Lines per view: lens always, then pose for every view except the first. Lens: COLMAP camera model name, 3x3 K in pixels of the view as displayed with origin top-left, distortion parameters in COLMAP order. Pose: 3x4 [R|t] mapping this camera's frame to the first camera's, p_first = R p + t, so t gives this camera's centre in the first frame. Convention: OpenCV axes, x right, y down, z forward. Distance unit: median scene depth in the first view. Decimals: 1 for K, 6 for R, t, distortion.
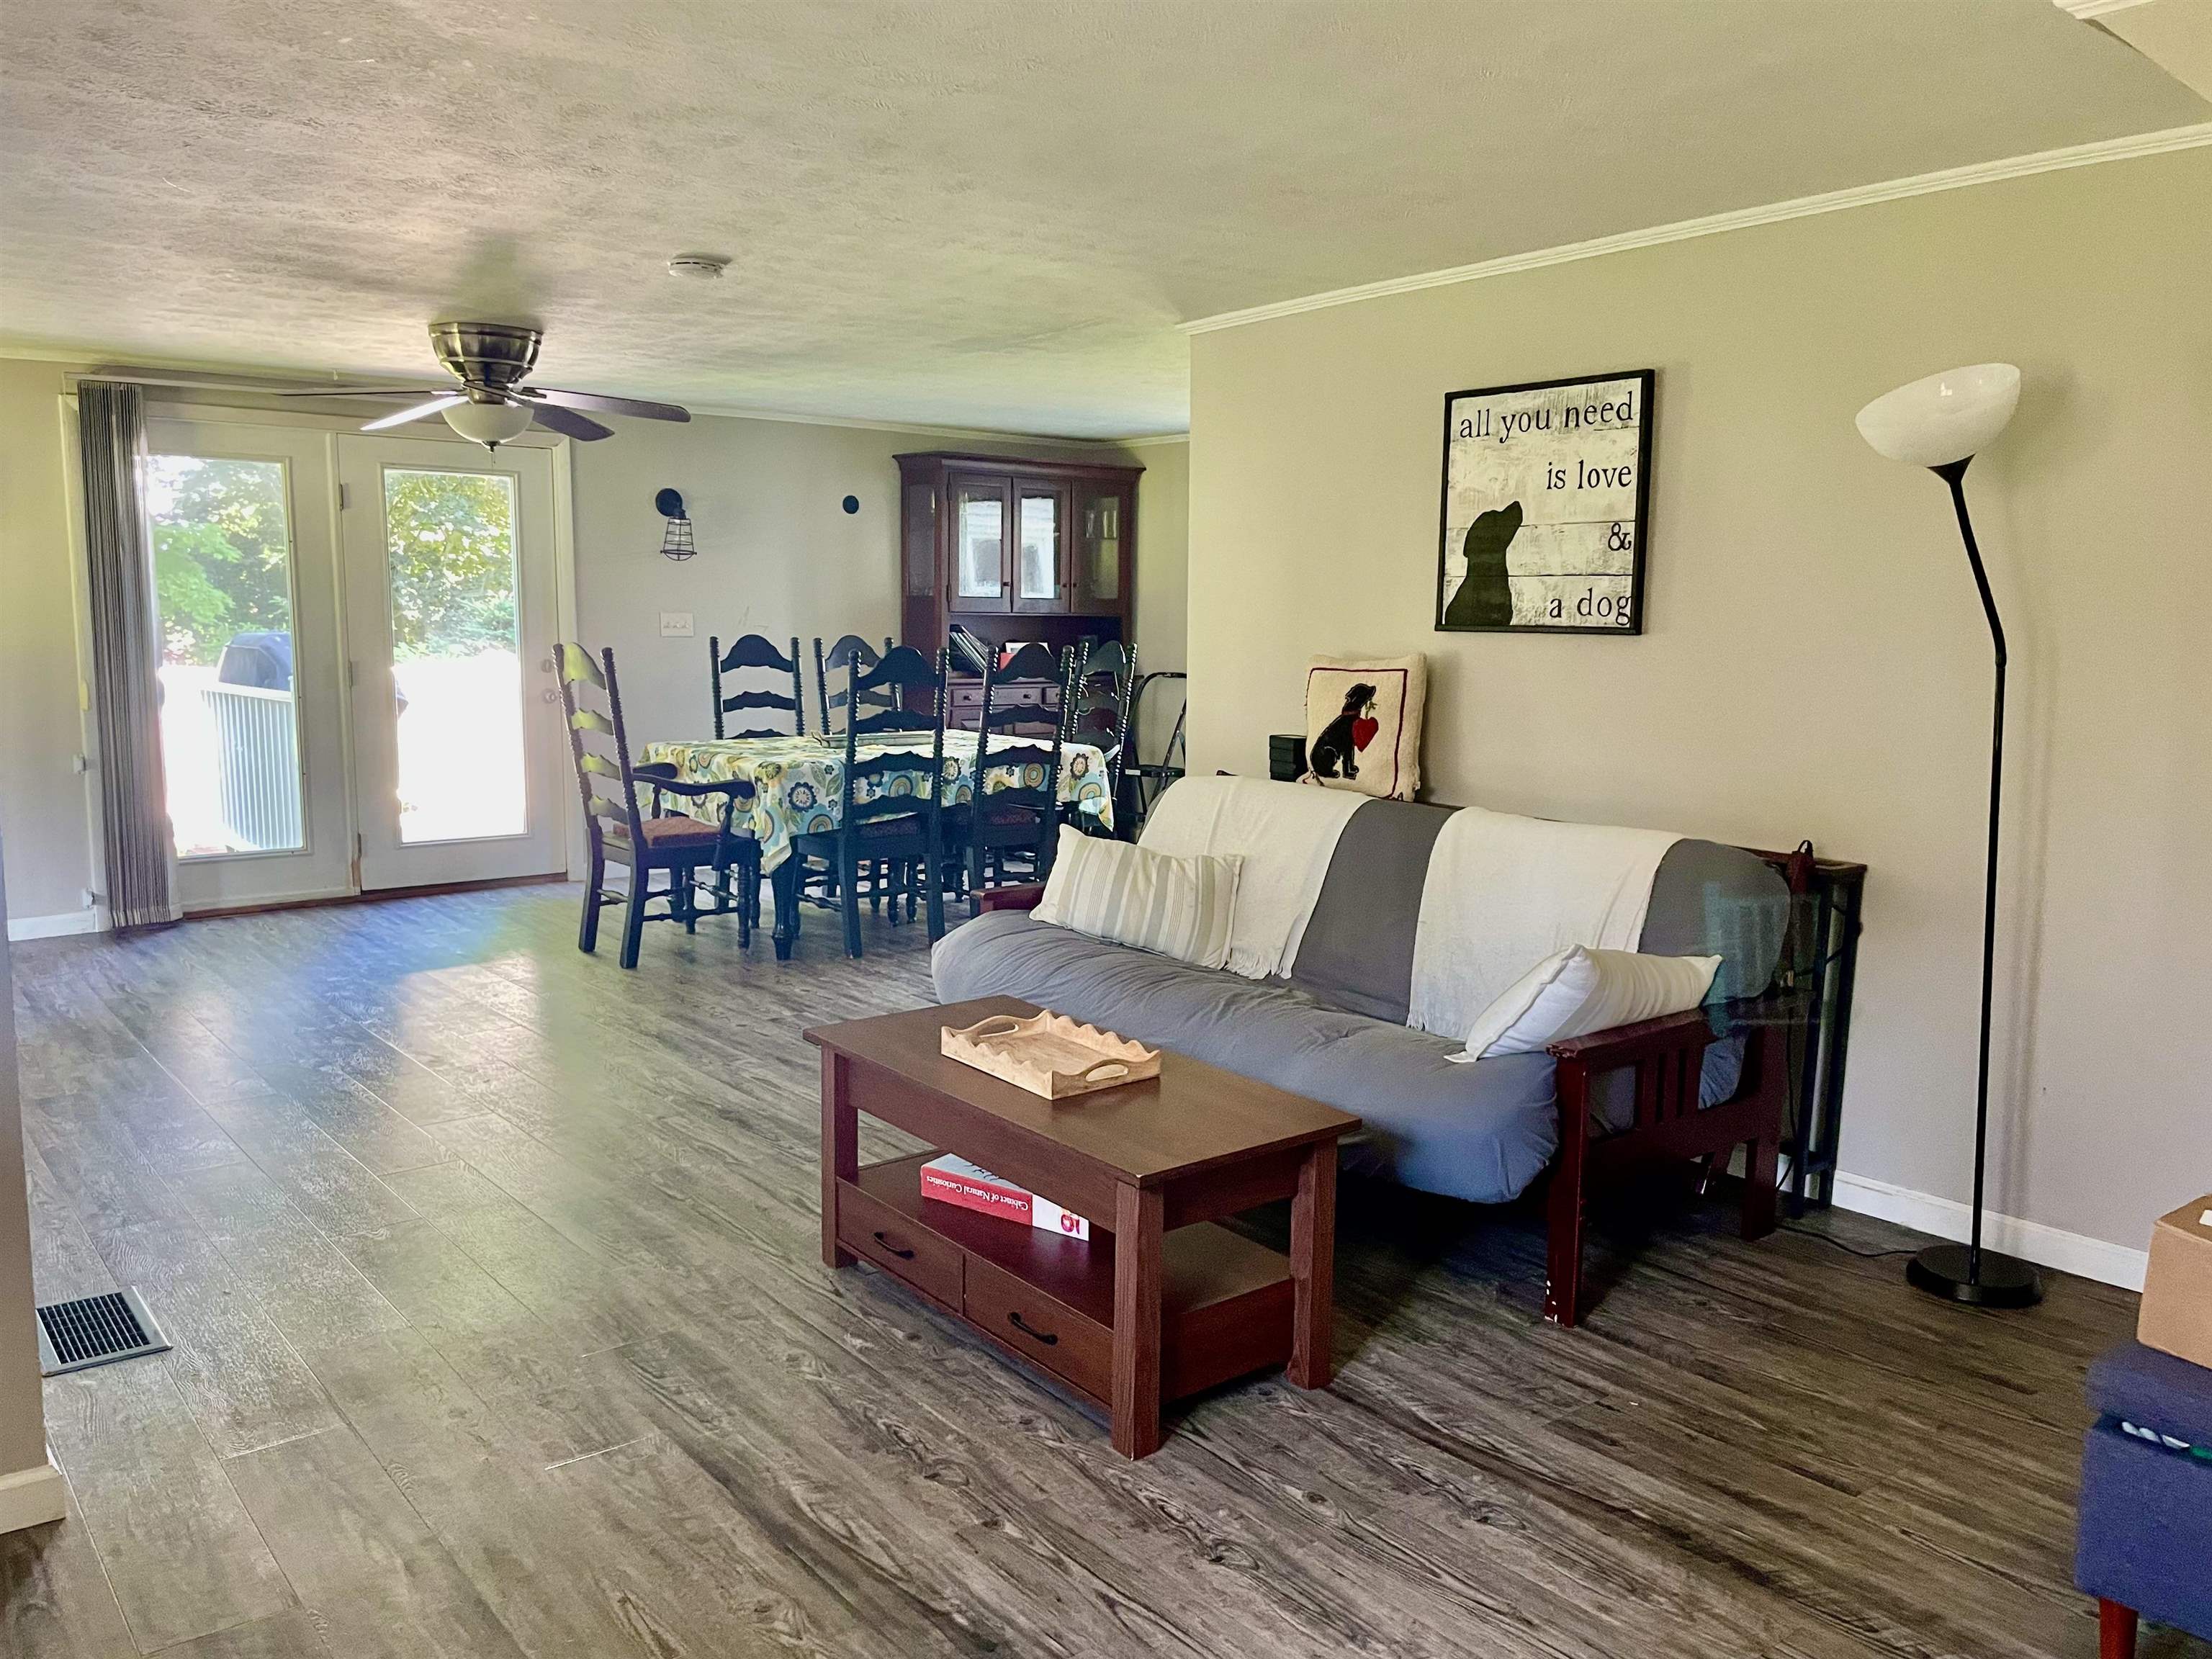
lens RADIAL K [[1675.3, 0, 1117.0], [0, 1675.3, 844.4], [0, 0, 1]] dist [0.064853, -0.076224]
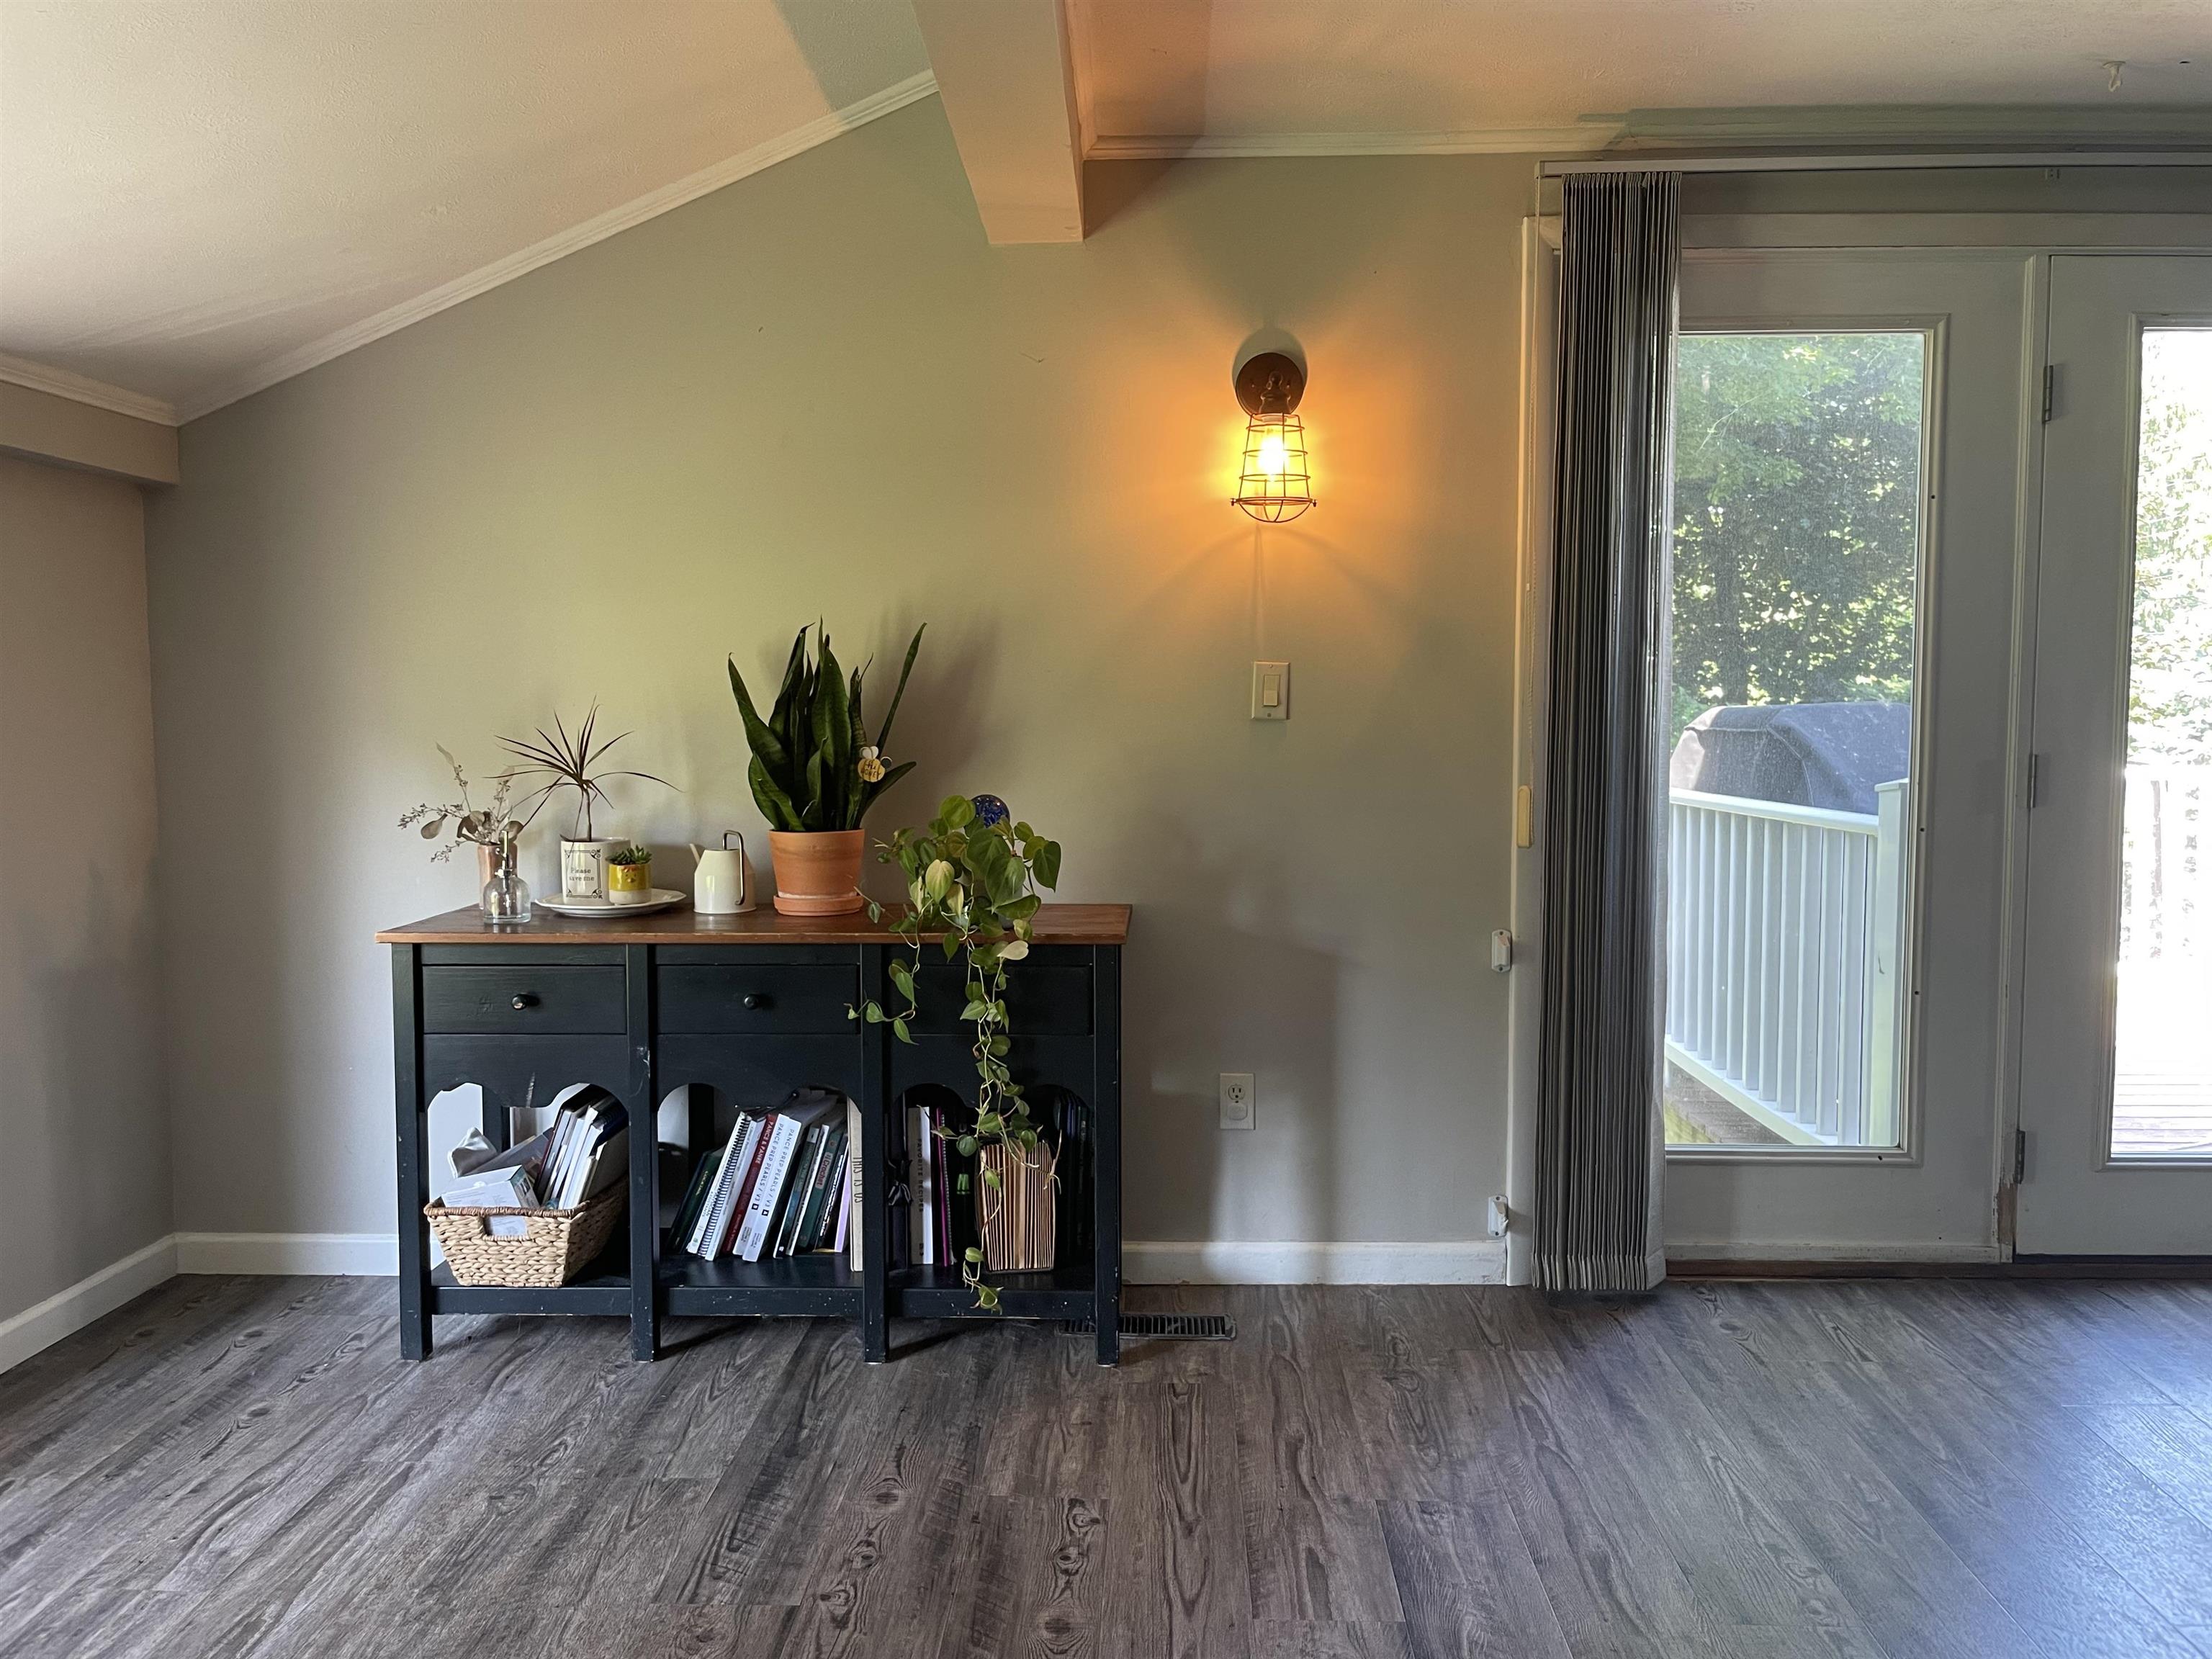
lens RADIAL K [[1675.3, 0, 1119.9], [0, 1675.3, 819.9], [0, 0, 1]] dist [0.064853, -0.076224]
pose [[0.752621, 0.034725, -0.657537, -0.355115], [-0.083632, 0.995562, -0.043150, -0.052759], [0.653121, 0.087467, 0.752185, 0.524374]]
